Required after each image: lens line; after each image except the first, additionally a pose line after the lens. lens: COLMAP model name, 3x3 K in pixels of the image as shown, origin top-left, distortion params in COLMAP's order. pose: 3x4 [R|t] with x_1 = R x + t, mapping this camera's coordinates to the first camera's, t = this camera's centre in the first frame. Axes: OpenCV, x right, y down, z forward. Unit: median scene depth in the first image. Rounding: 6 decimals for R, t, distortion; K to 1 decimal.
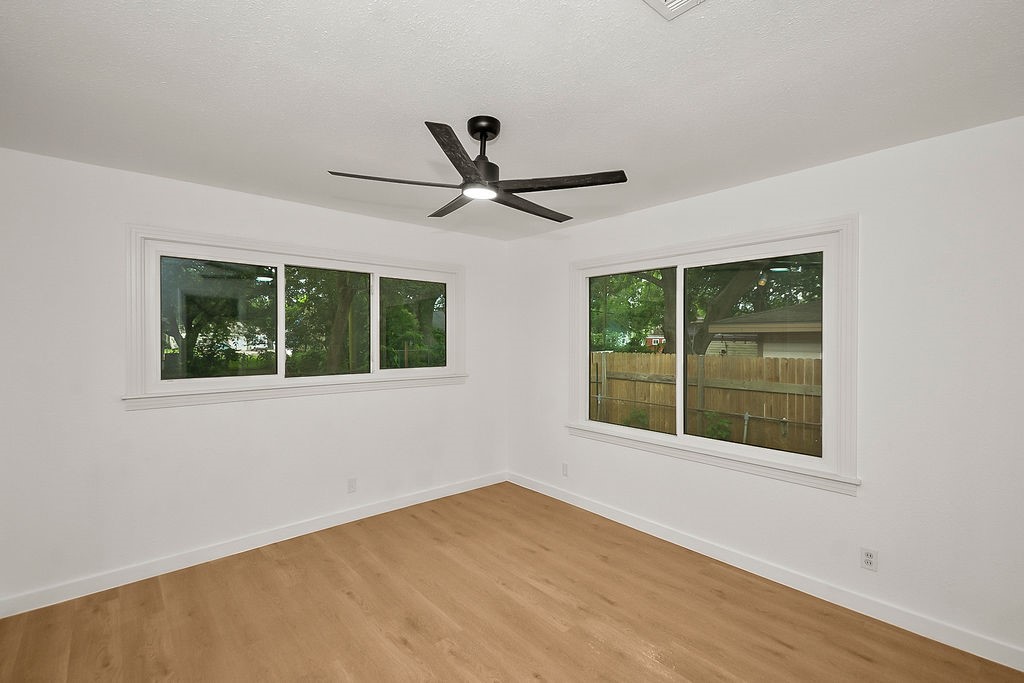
lens RADIAL K [[458.7, 0, 512.0], [0, 458.7, 341.5], [0, 0, 1]] dist [0.025898, -0.015248]
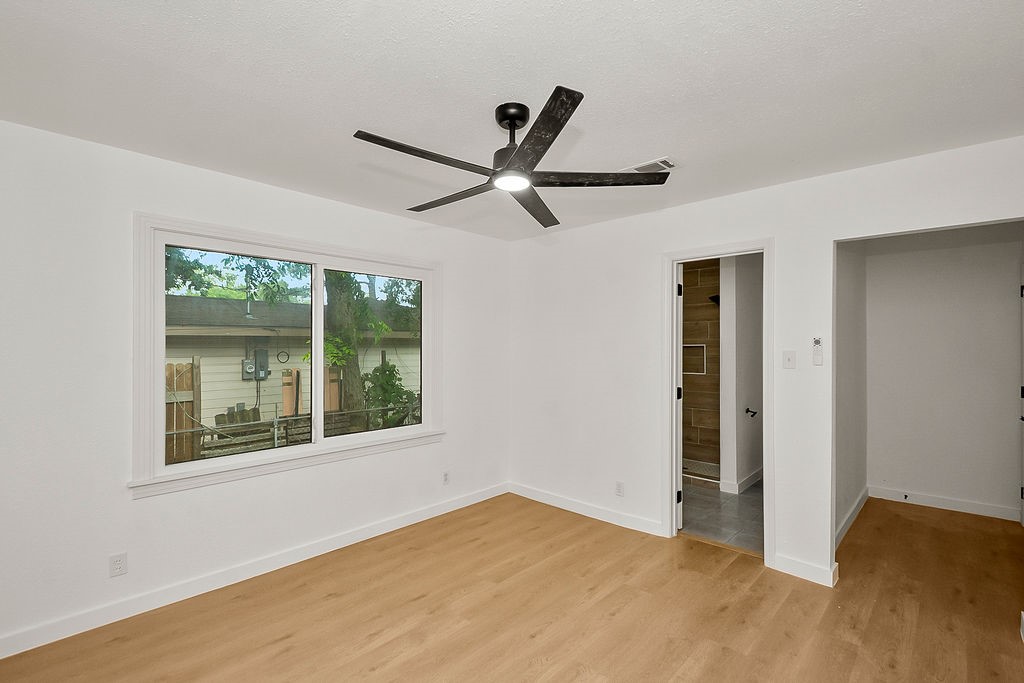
lens RADIAL K [[458.7, 0, 512.0], [0, 458.7, 341.5], [0, 0, 1]] dist [0.025898, -0.015248]
pose [[-0.104330, 0.007616, 0.994514, -0.796128], [0.004214, 0.999965, -0.007216, 0.004313], [-0.994534, 0.003438, -0.104359, 0.862783]]
